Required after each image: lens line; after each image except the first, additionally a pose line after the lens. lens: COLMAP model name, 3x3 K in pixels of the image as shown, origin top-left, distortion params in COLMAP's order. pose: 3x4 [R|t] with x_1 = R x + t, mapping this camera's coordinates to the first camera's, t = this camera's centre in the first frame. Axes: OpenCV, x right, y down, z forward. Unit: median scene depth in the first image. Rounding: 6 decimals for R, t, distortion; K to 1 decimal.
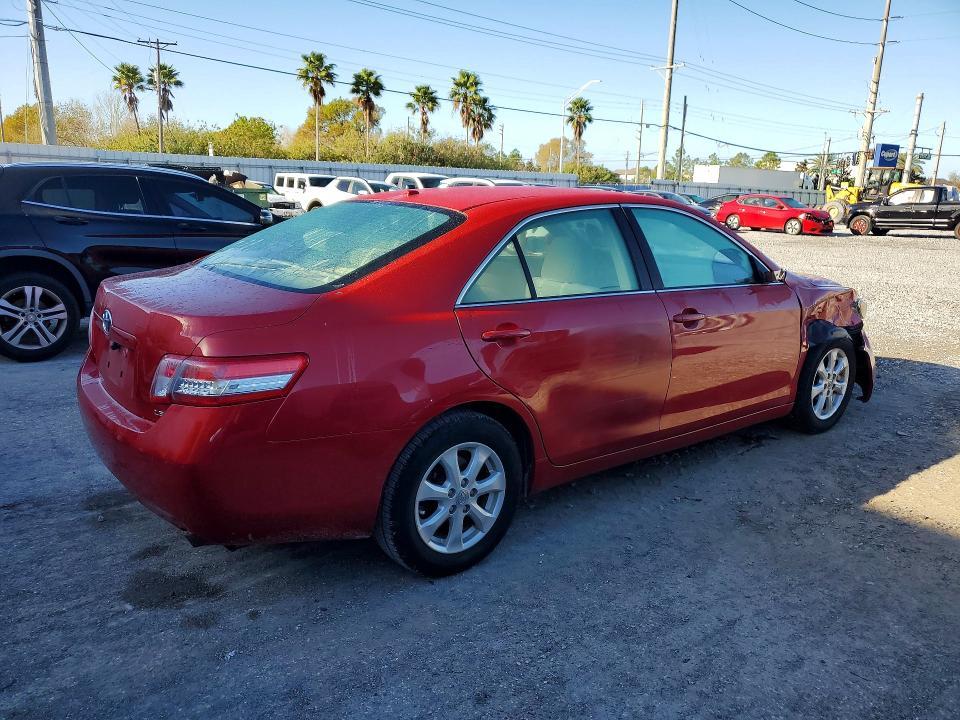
lens RADIAL K [[754.9, 0, 480.0], [0, 754.9, 360.0], [0, 0, 1]] dist [0.009038, 0.010073]
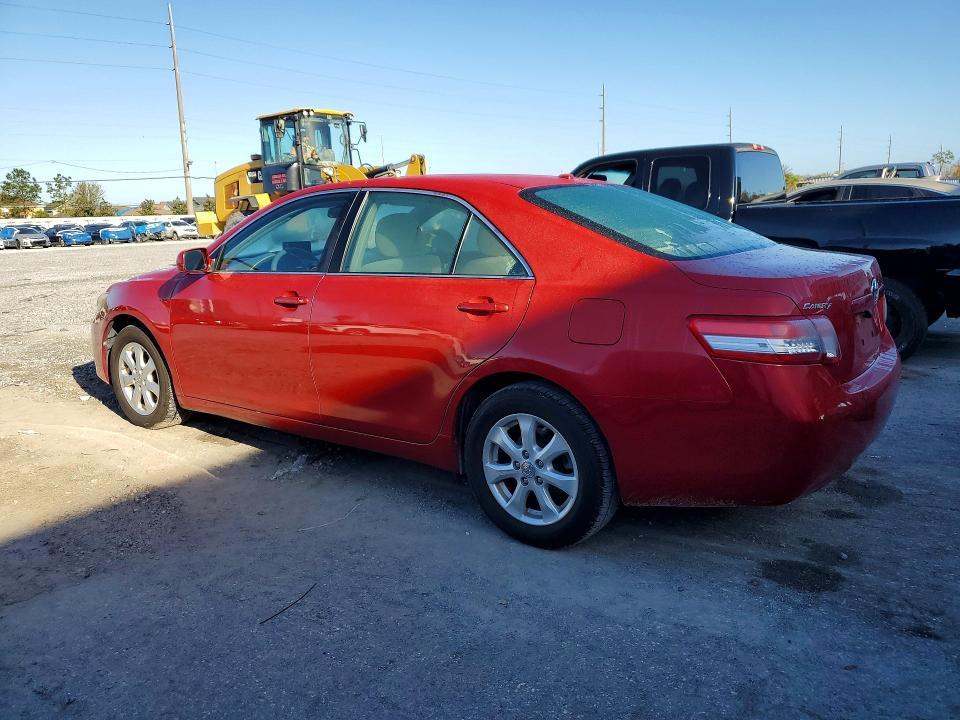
lens RADIAL K [[732.3, 0, 480.0], [0, 732.3, 360.0], [0, 0, 1]] dist [0.036893, -0.045127]
pose [[-0.255670, -0.214600, 0.942645, -1.024035], [0.241530, 0.929953, 0.277219, -0.286606], [-0.936107, 0.298553, -0.185928, 1.340927]]
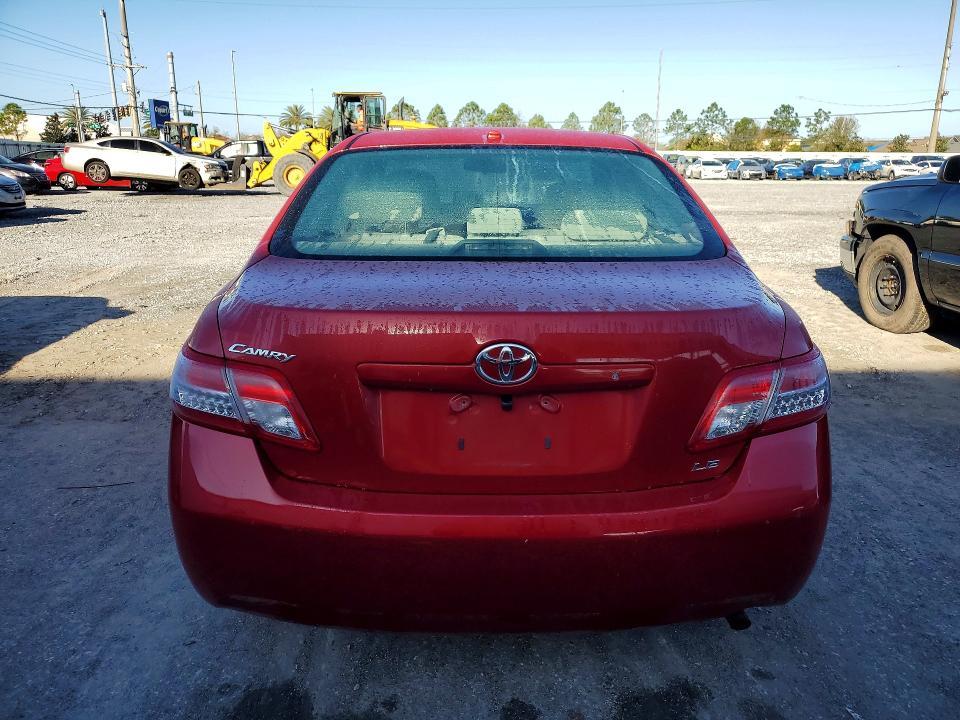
lens RADIAL K [[732.5, 0, 506.8], [0, 732.5, 355.0], [0, 0, 1]] dist [0.001522, 0.040380]
pose [[0.604864, -0.234749, 0.760941, -0.701457], [0.191533, 0.970397, 0.147119, -0.106823], [-0.772952, 0.056759, 0.631921, 0.515926]]
